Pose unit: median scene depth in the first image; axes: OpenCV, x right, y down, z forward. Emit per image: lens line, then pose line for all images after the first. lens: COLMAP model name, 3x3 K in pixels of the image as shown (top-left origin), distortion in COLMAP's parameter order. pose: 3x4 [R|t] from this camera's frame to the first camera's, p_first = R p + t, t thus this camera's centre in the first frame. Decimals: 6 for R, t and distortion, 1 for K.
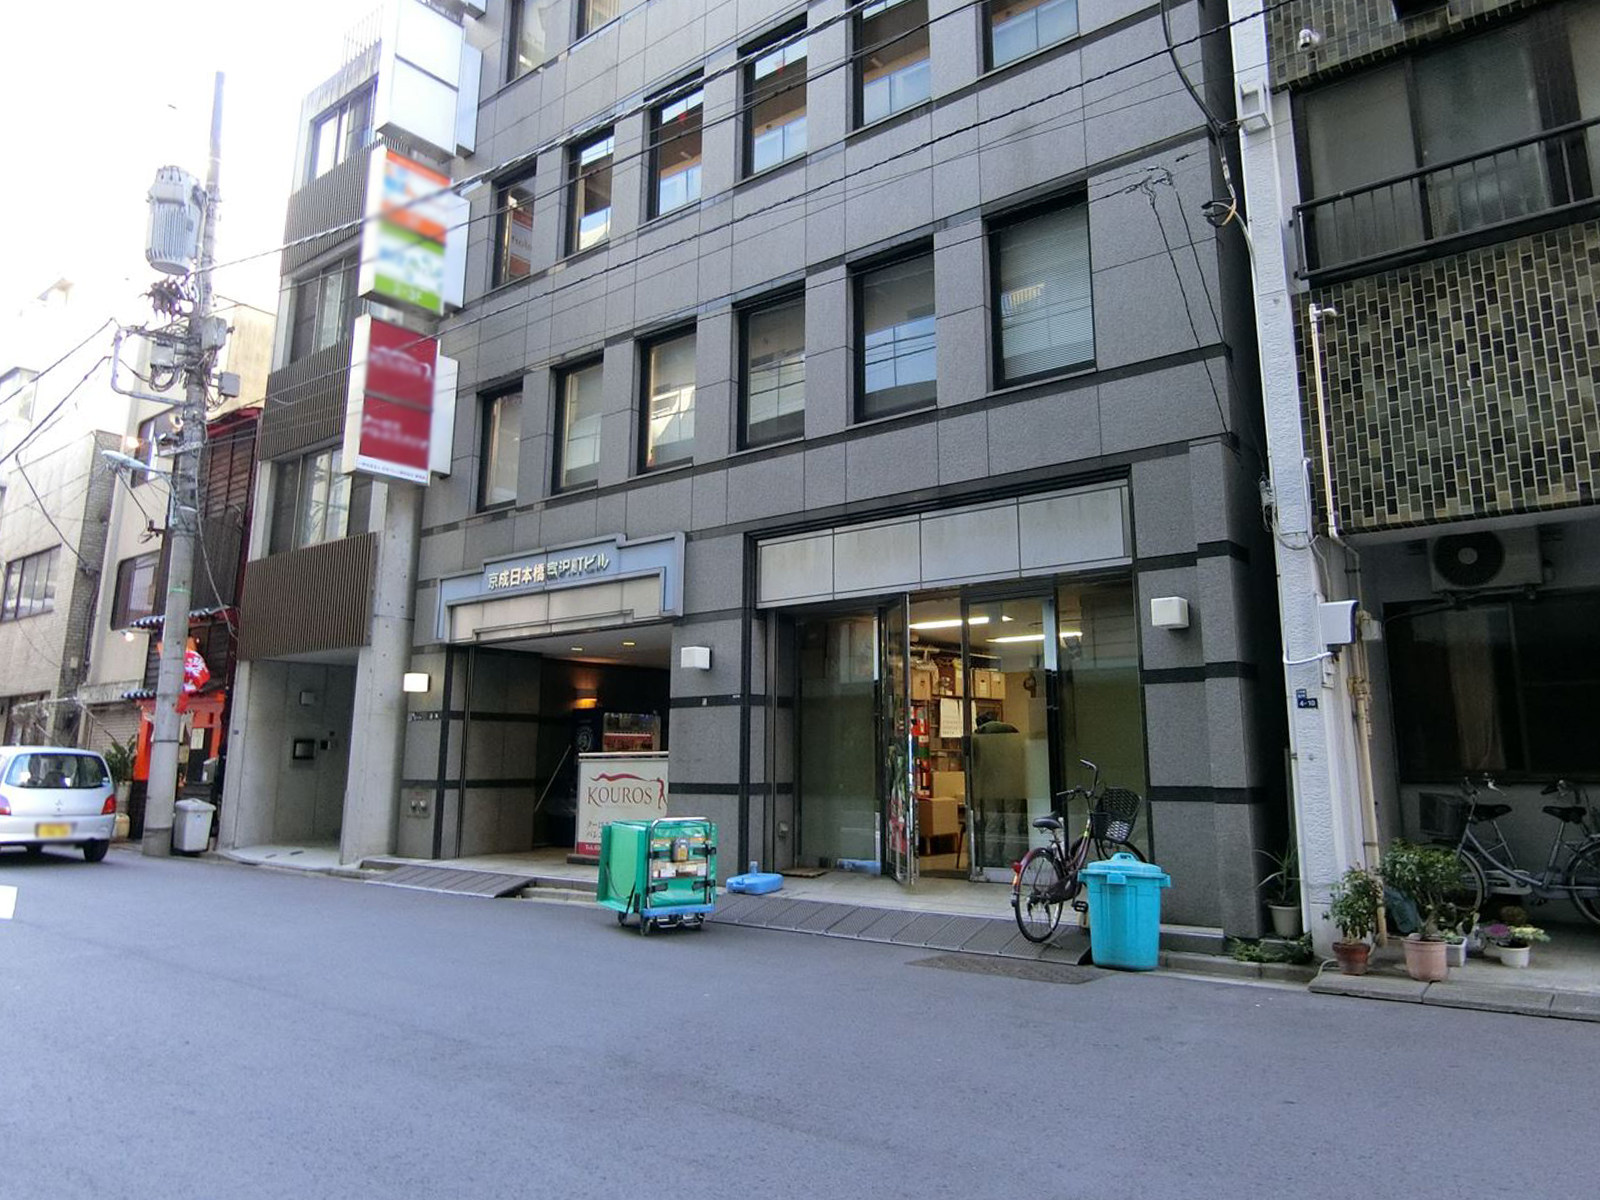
lens RADIAL K [[953.4, 0, 828.9], [0, 953.4, 595.3], [0, 0, 1]] dist [-0.001103, -0.003423]
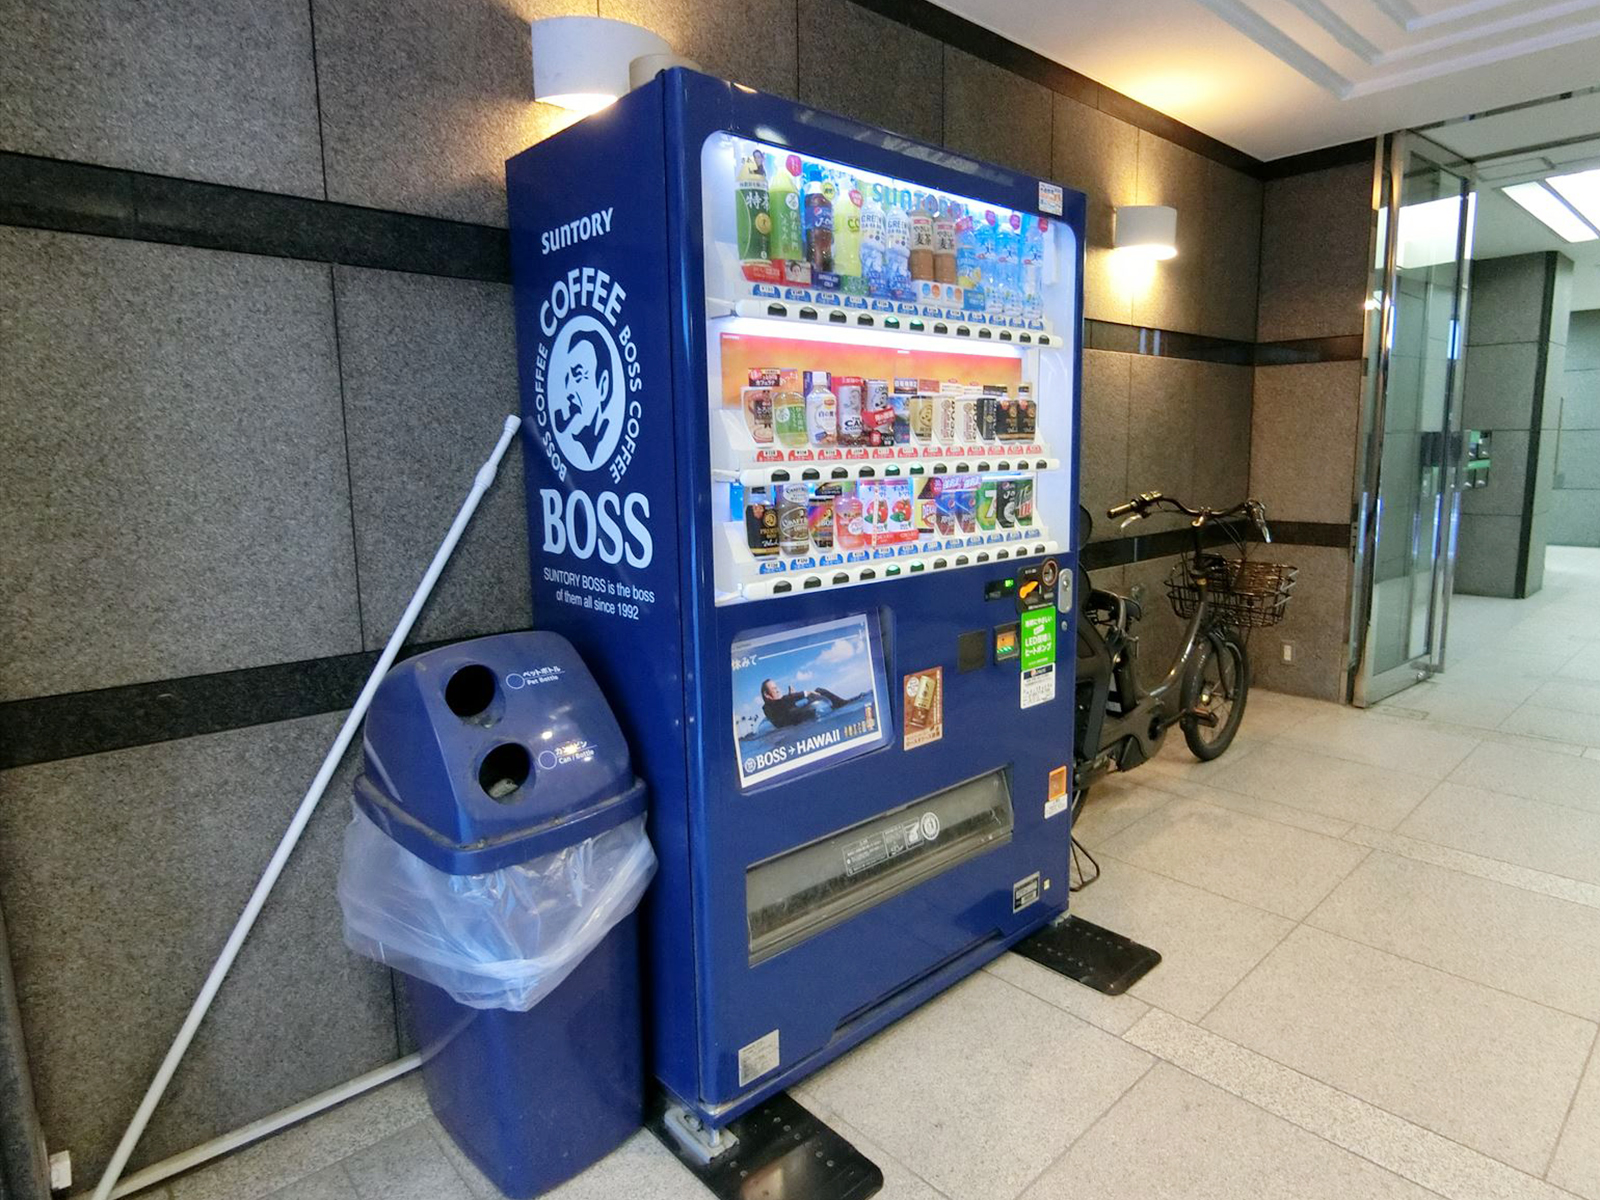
lens RADIAL K [[953.4, 0, 828.9], [0, 953.4, 595.3], [0, 0, 1]] dist [-0.001103, -0.003423]
pose [[0.975196, 0.025801, -0.219835, -0.229411], [0.047387, 0.945819, 0.321217, 0.166176], [0.216212, -0.323667, 0.921136, 1.041948]]
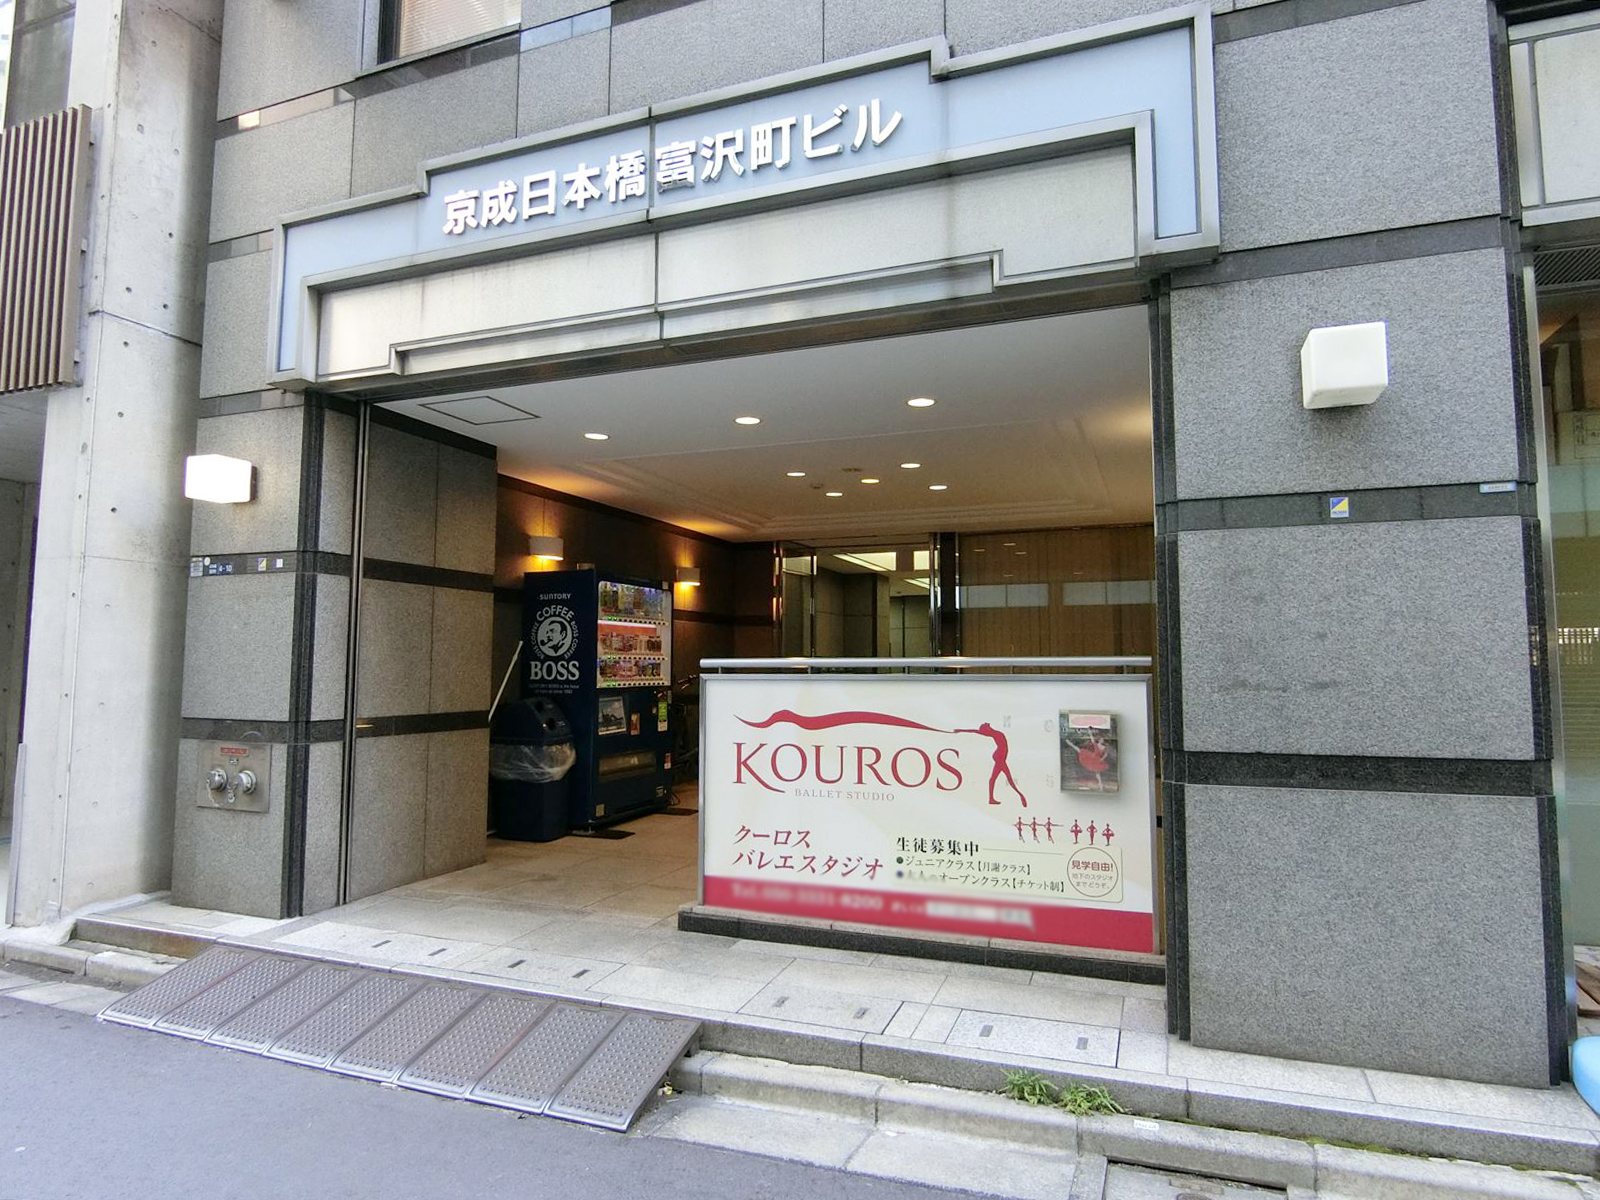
lens RADIAL K [[953.4, 0, 828.9], [0, 953.4, 595.3], [0, 0, 1]] dist [-0.001103, -0.003423]
pose [[0.967633, 0.026230, 0.250994, -0.289009], [-0.050633, 0.994538, 0.091267, 0.091856], [-0.247229, -0.101022, 0.963676, 0.554920]]
